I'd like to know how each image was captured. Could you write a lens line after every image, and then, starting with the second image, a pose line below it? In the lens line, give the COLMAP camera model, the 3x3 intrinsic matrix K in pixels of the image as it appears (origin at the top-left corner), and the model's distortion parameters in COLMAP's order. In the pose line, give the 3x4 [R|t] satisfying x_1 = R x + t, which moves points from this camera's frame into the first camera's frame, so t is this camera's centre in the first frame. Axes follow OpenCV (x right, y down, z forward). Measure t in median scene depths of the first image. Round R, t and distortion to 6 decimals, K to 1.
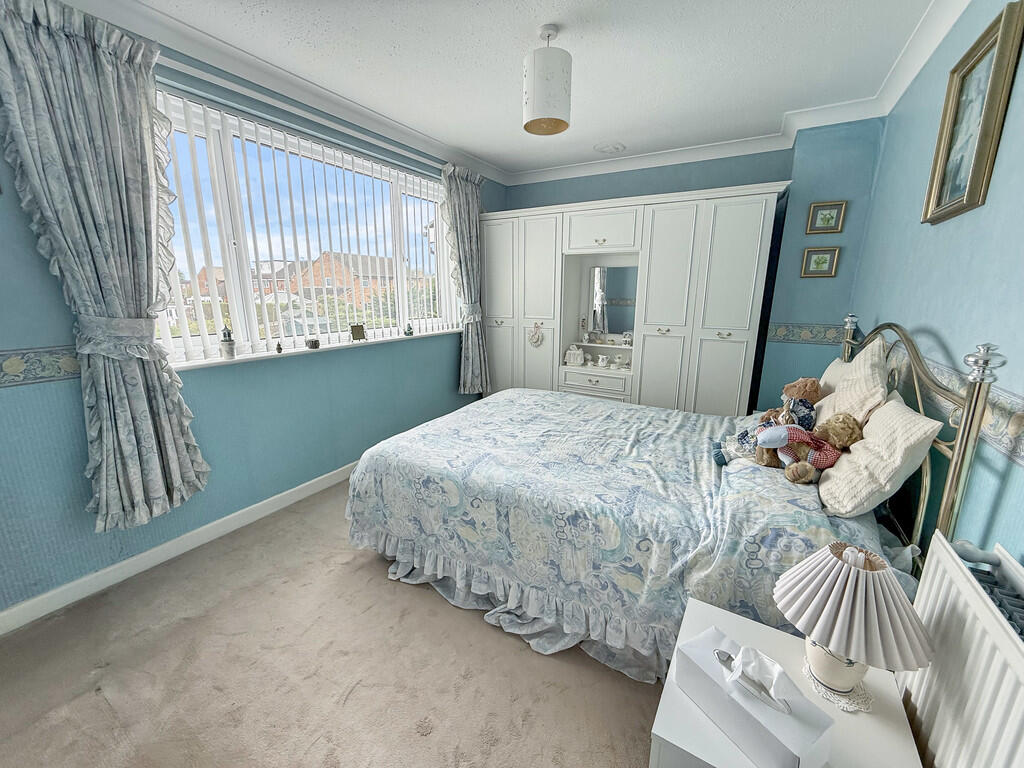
lens RADIAL K [[407.4, 0, 508.6], [0, 407.4, 386.1], [0, 0, 1]] dist [0.000910, -0.000034]
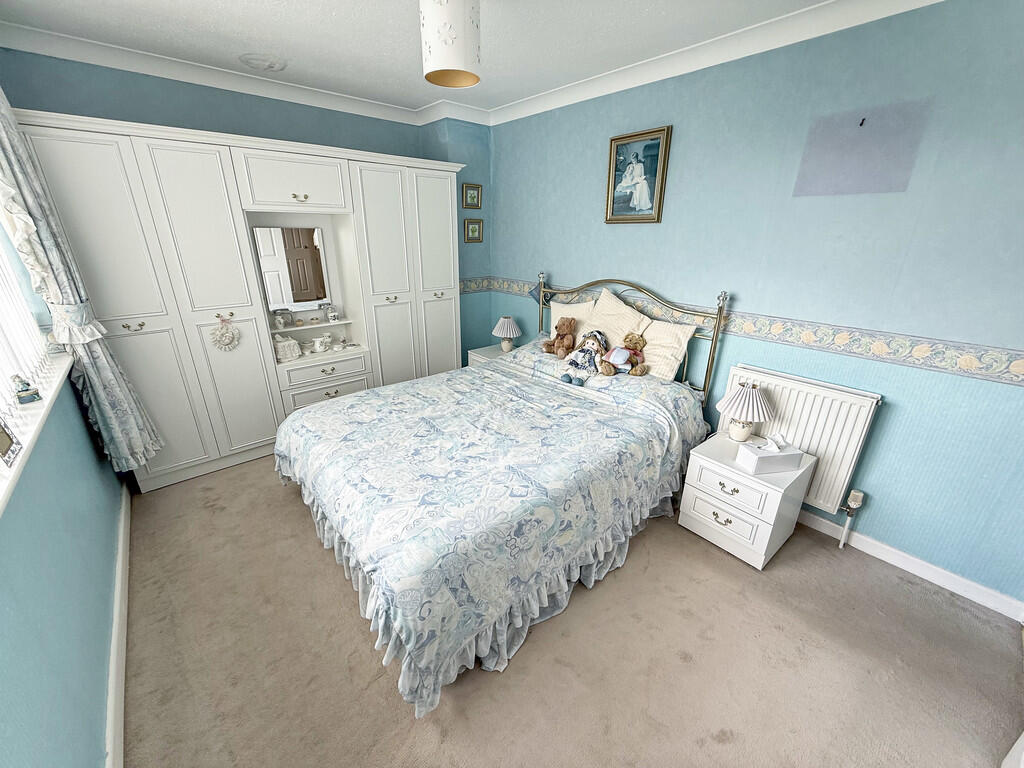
lens RADIAL K [[407.4, 0, 508.6], [0, 407.4, 386.1], [0, 0, 1]] dist [0.000910, -0.000034]
pose [[0.312478, -0.344962, 0.885076, -0.709763], [0.213168, 0.933434, 0.288550, -0.238983], [-0.925698, 0.098504, 0.365212, 0.575713]]
